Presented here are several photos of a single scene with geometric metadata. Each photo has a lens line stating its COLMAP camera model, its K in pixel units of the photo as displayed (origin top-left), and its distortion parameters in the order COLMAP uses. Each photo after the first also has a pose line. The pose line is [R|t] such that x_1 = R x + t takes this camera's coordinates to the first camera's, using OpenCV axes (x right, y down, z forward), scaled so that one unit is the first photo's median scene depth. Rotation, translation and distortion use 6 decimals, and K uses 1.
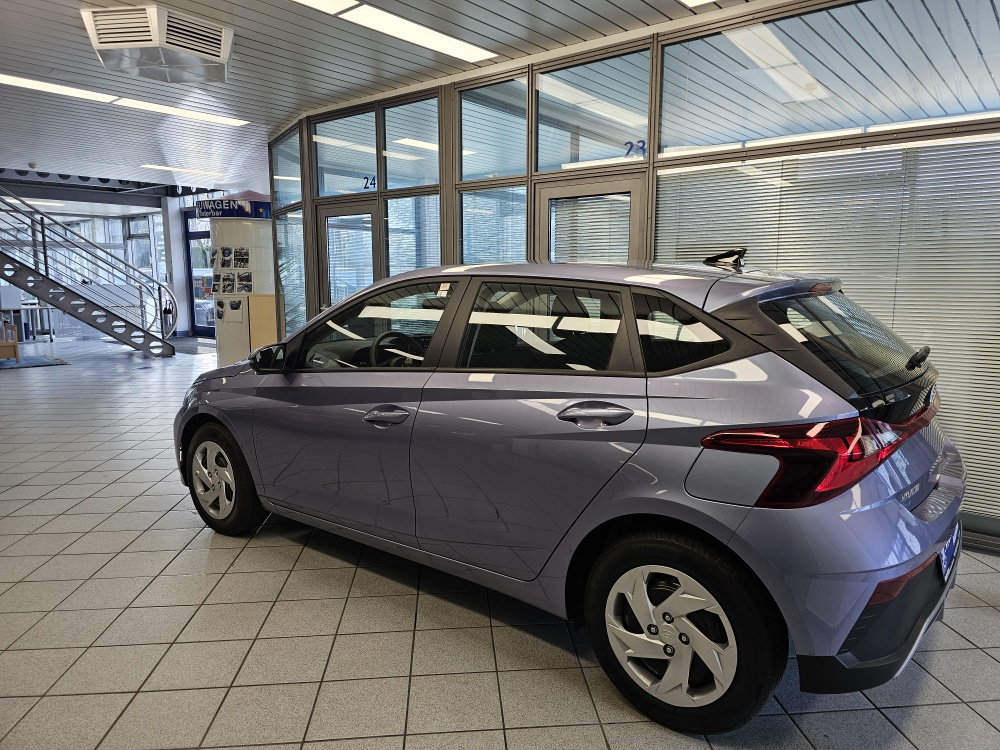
lens RADIAL K [[677.0, 0, 497.8], [0, 677.0, 360.4], [0, 0, 1]] dist [0.082098, -0.063201]
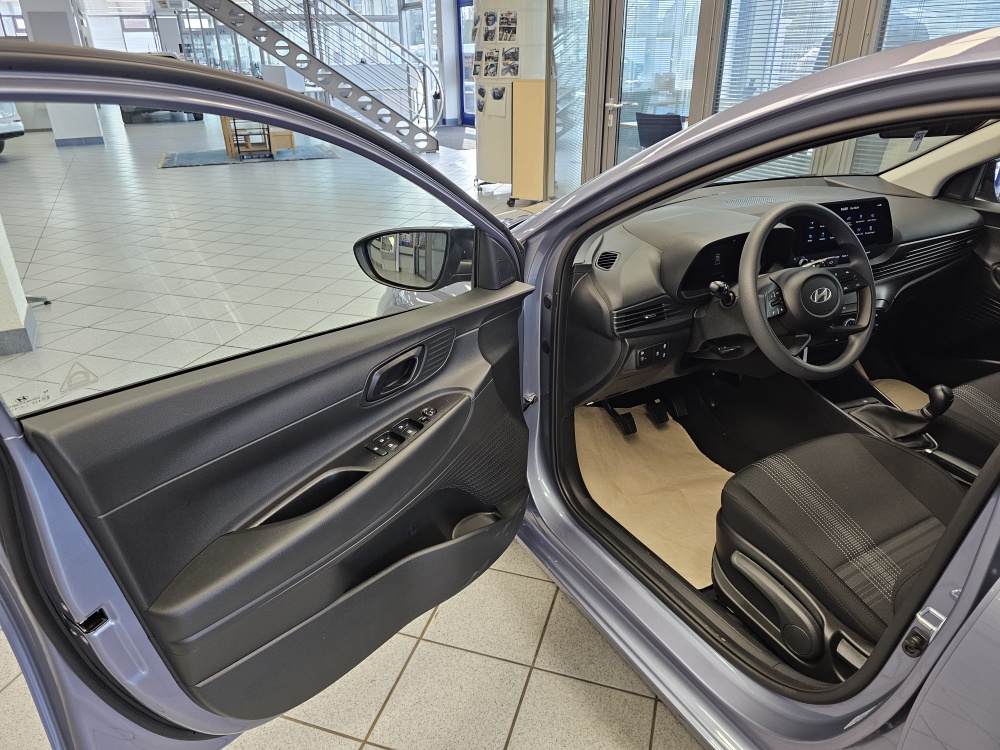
lens RADIAL K [[677.0, 0, 497.8], [0, 677.0, 360.4], [0, 0, 1]] dist [0.082098, -0.063201]
pose [[0.927627, 0.143016, -0.345044, -0.062213], [-0.033729, 0.952091, 0.303949, -0.026176], [0.371983, -0.270313, 0.888009, 0.201280]]
